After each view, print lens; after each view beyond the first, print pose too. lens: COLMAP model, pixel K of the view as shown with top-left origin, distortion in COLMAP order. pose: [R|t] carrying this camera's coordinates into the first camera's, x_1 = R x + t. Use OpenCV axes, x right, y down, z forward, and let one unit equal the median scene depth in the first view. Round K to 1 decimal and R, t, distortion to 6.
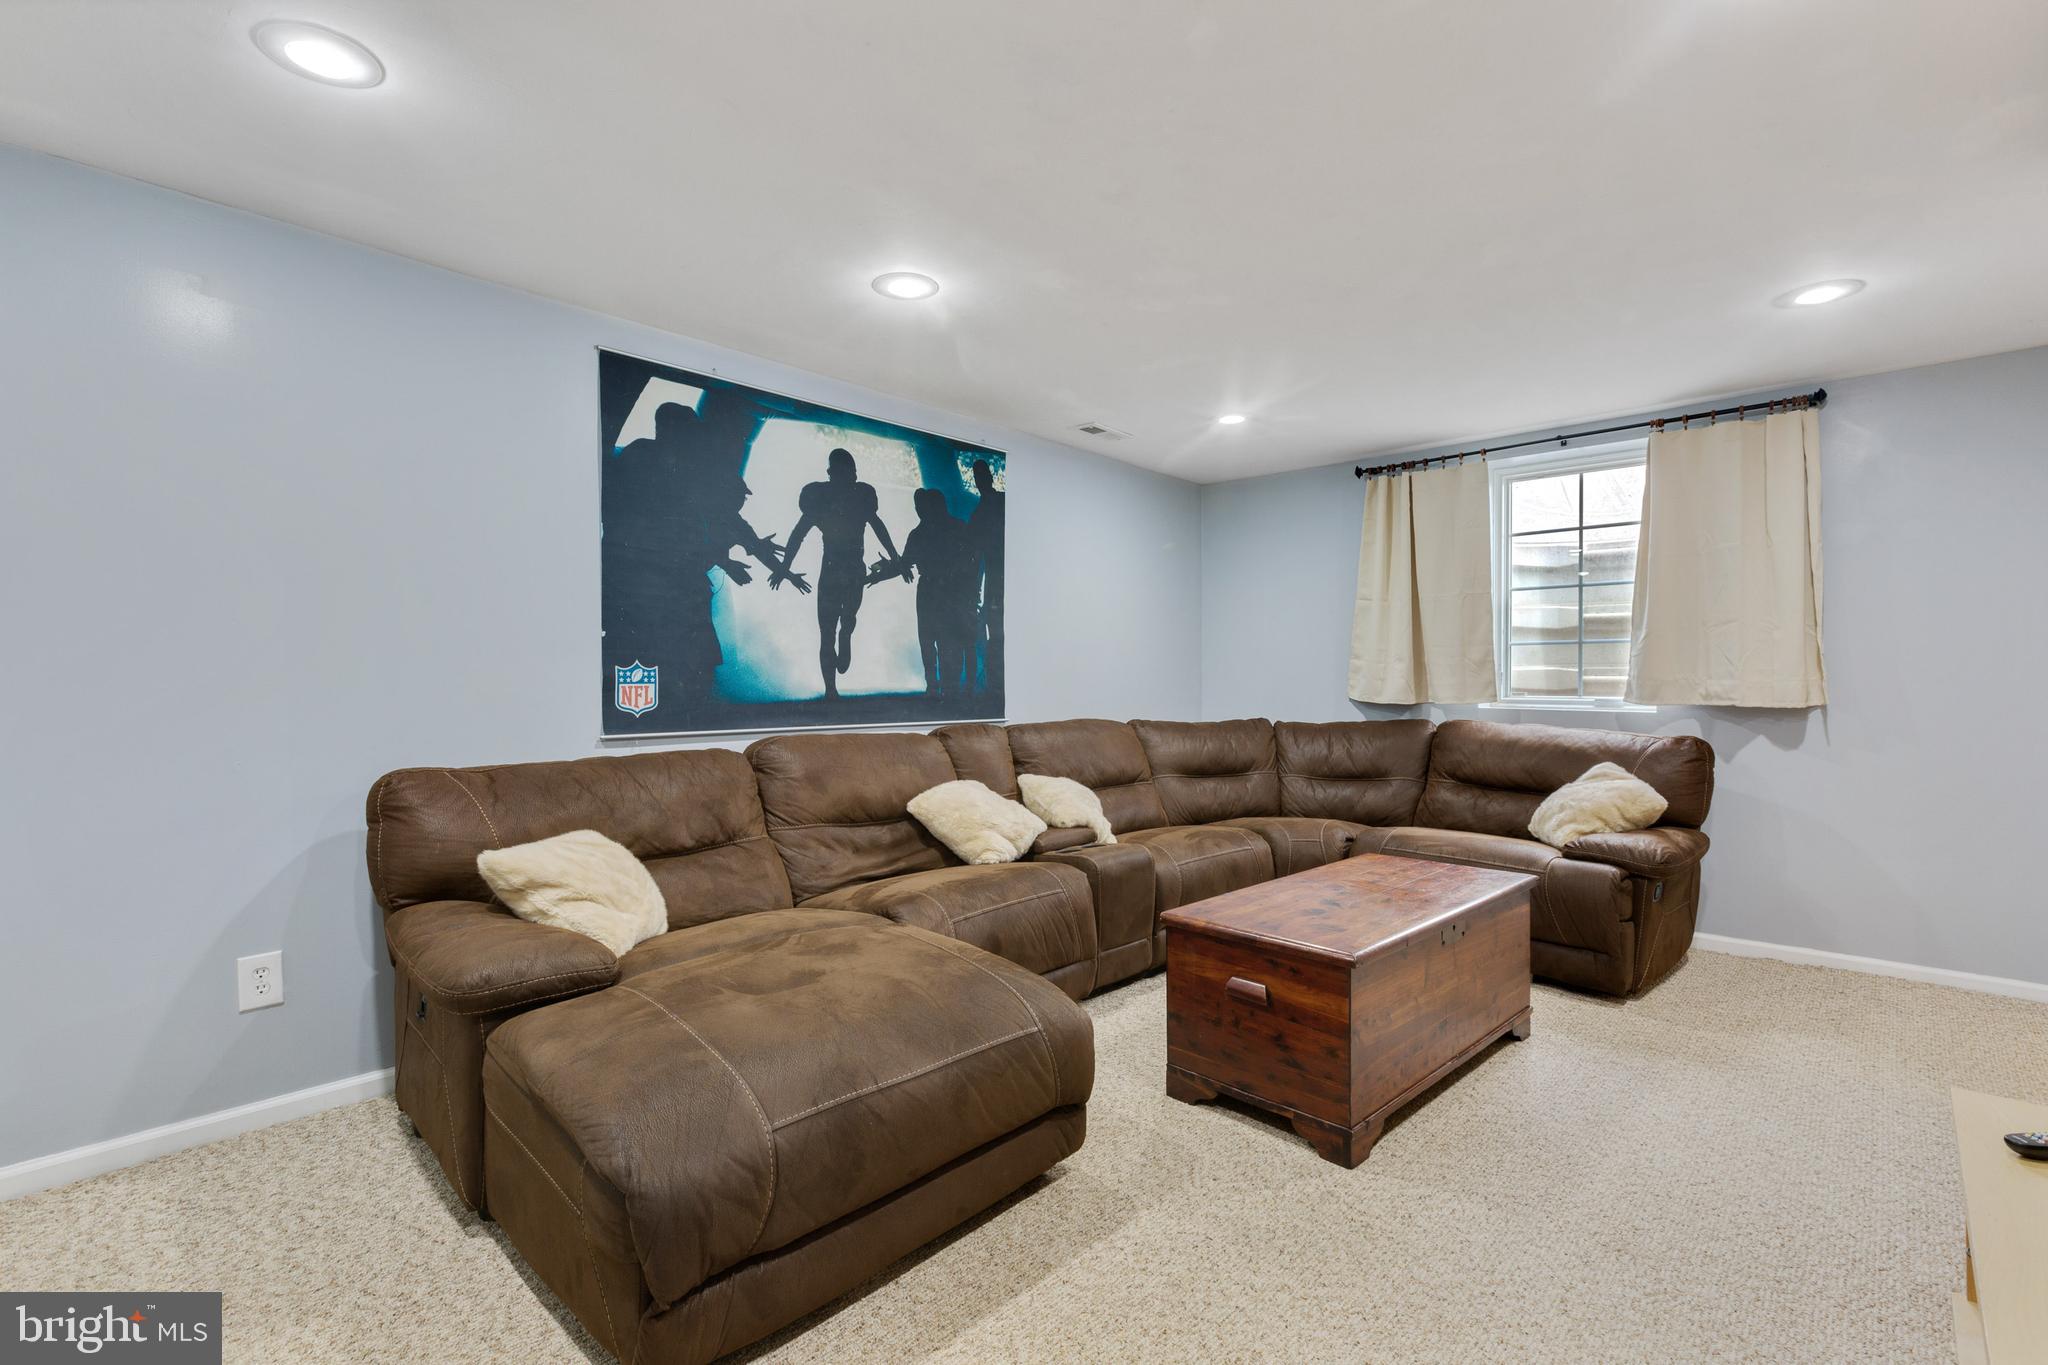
lens RADIAL K [[943.8, 0, 1024.0], [0, 943.8, 682.5], [0, 0, 1]] dist [0.003176, 0.000098]
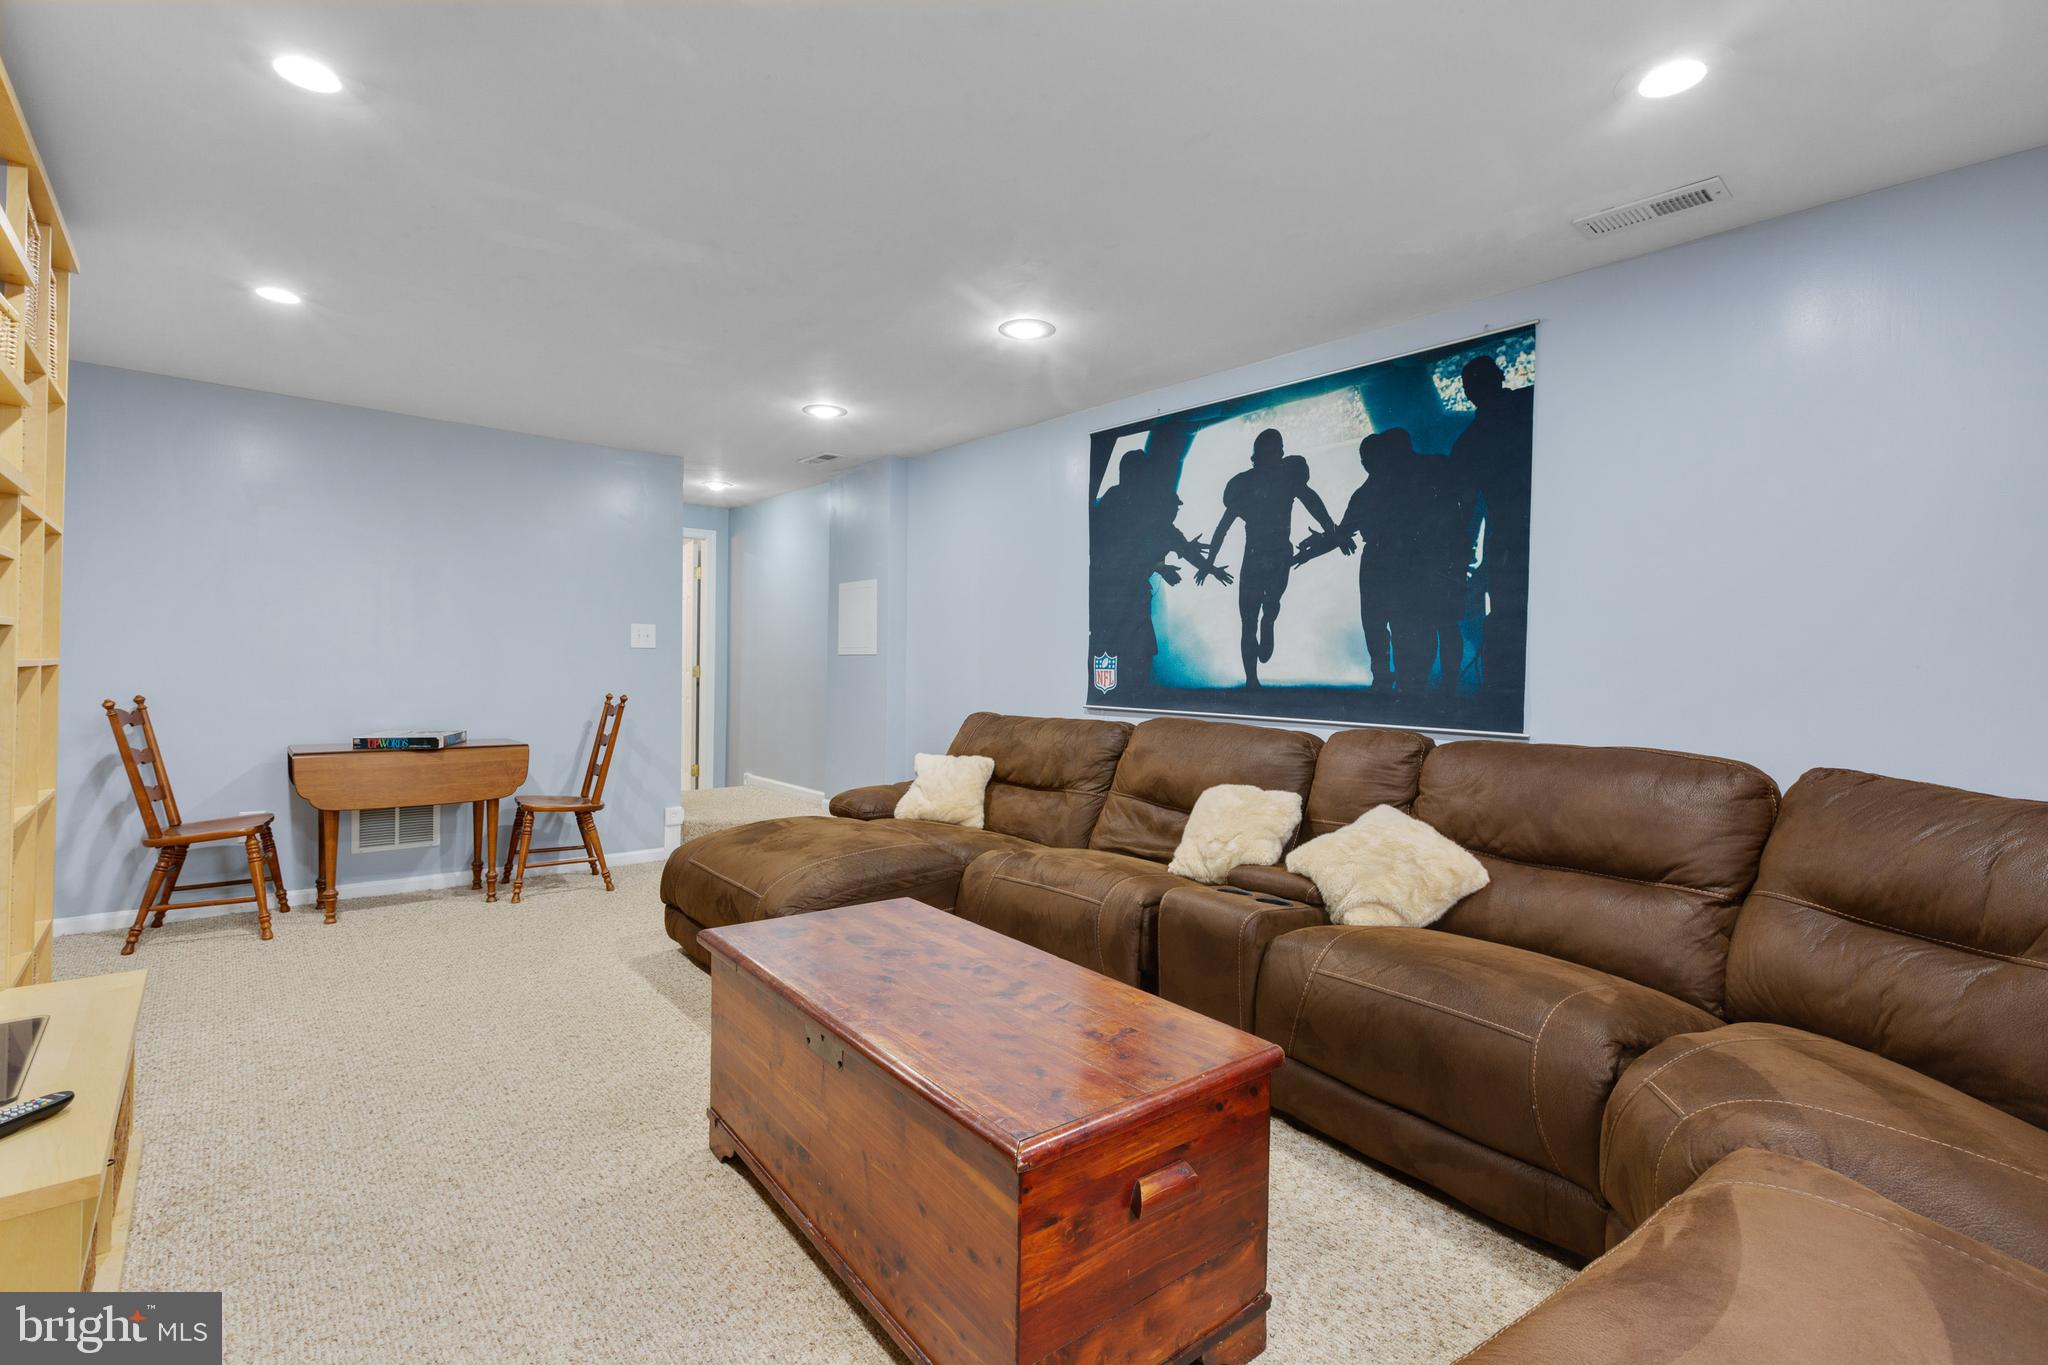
lens RADIAL K [[924.0, 0, 1017.5], [0, 924.0, 676.0], [0, 0, 1]] dist [-0.002397, -0.000662]
pose [[-0.110899, 0.010899, -0.993772, 0.765888], [-0.021627, 0.999677, 0.013378, -0.003145], [0.993596, 0.022976, -0.110627, 0.848715]]
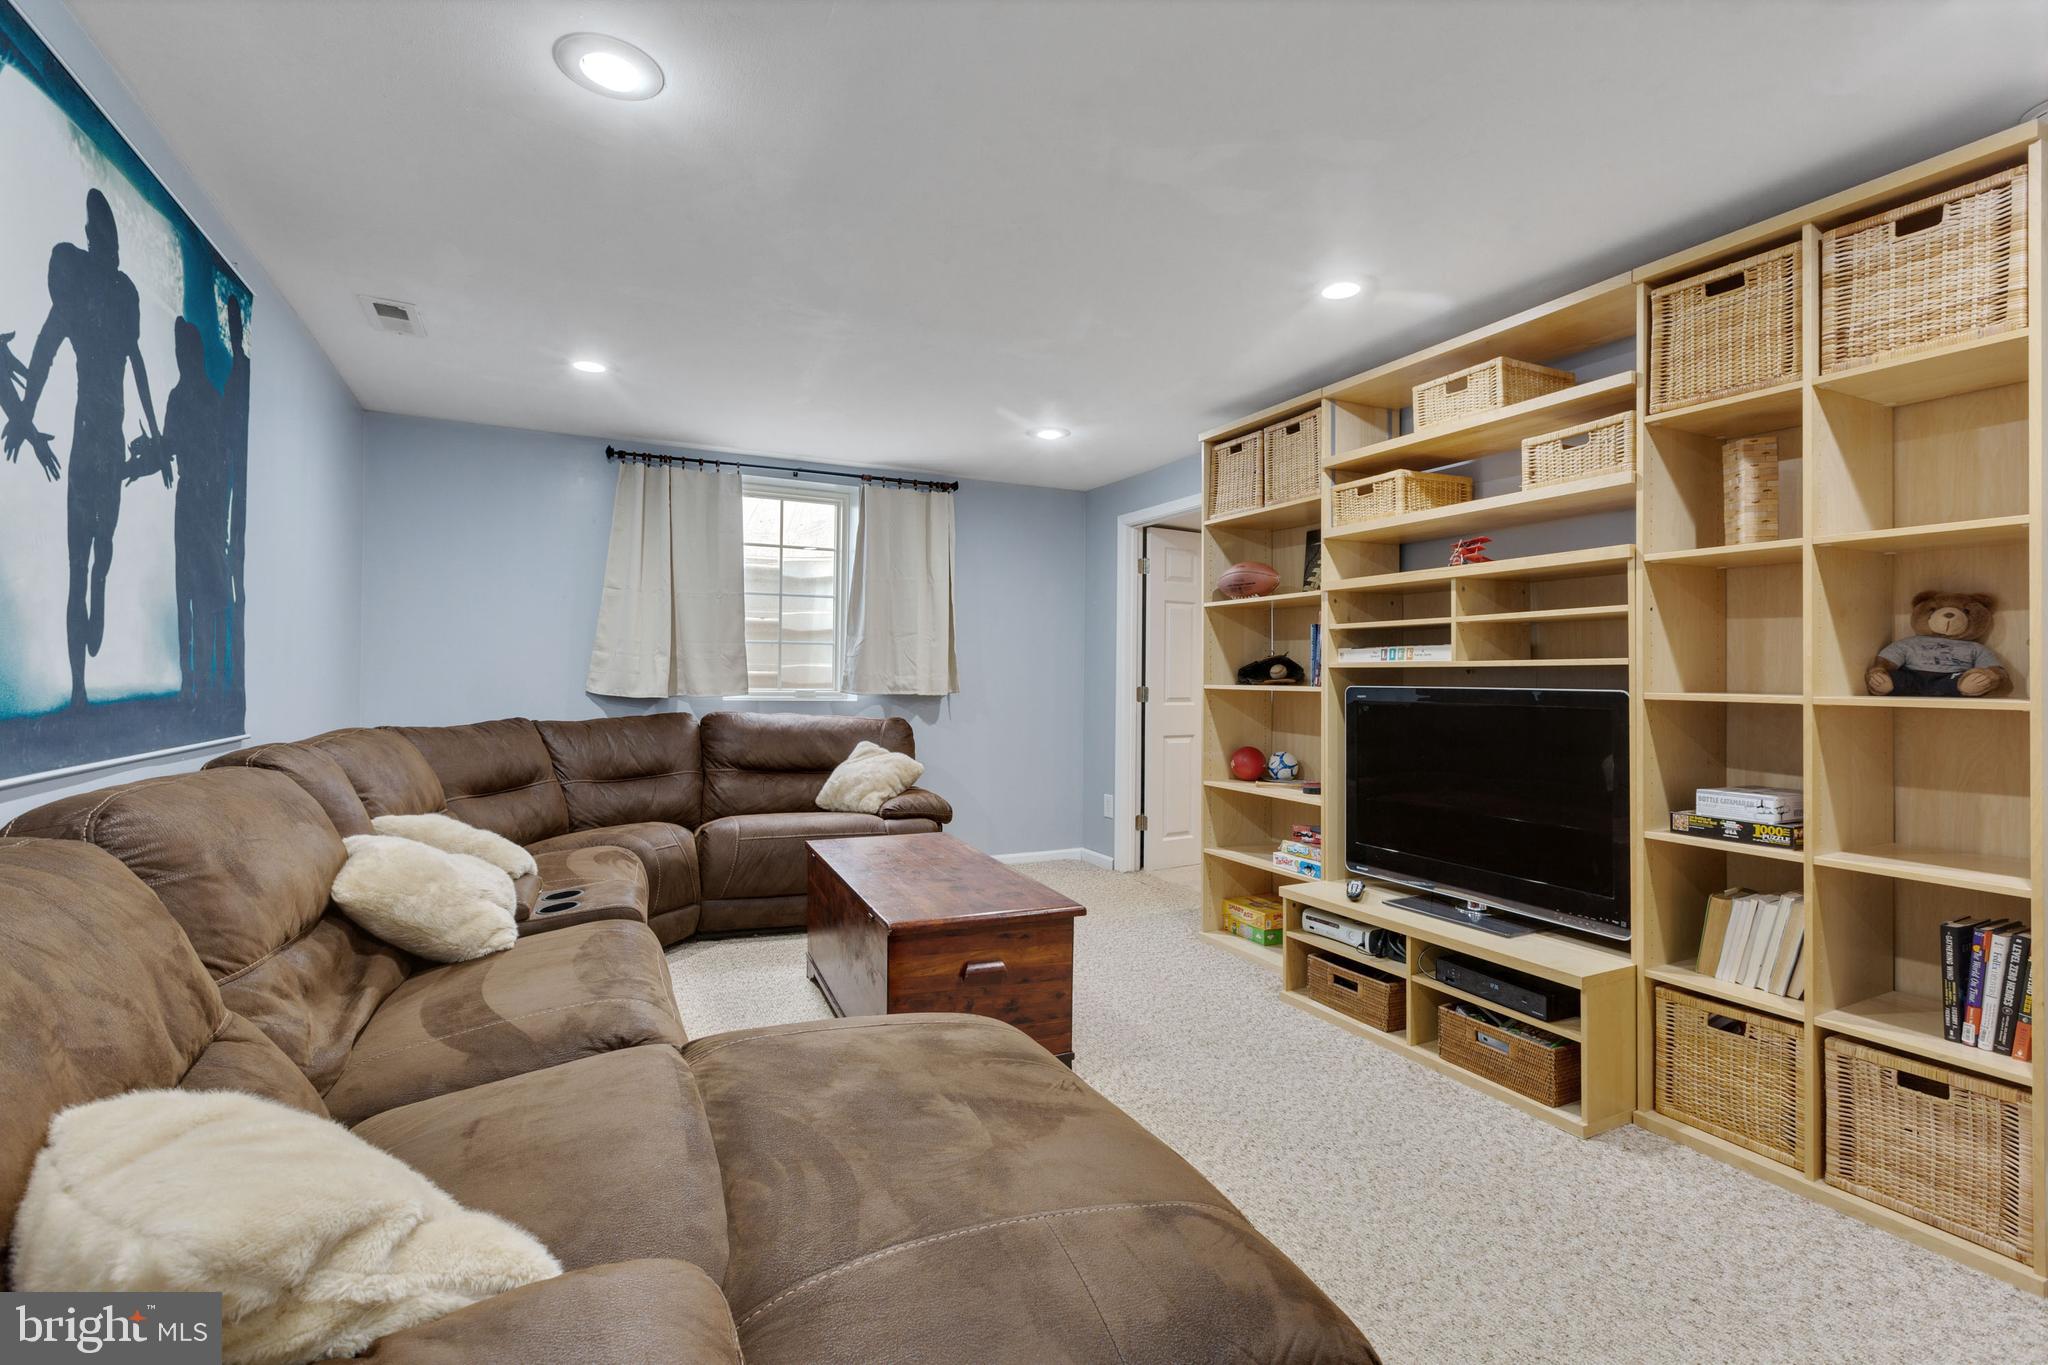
lens RADIAL K [[910.1, 0, 1021.3], [0, 910.1, 670.9], [0, 0, 1]] dist [-0.001704, -0.000205]
pose [[0.353923, 0.009254, 0.935229, -0.455989], [-0.007238, 0.999948, -0.007156, -0.001791], [-0.935246, -0.004237, 0.353972, 0.388246]]
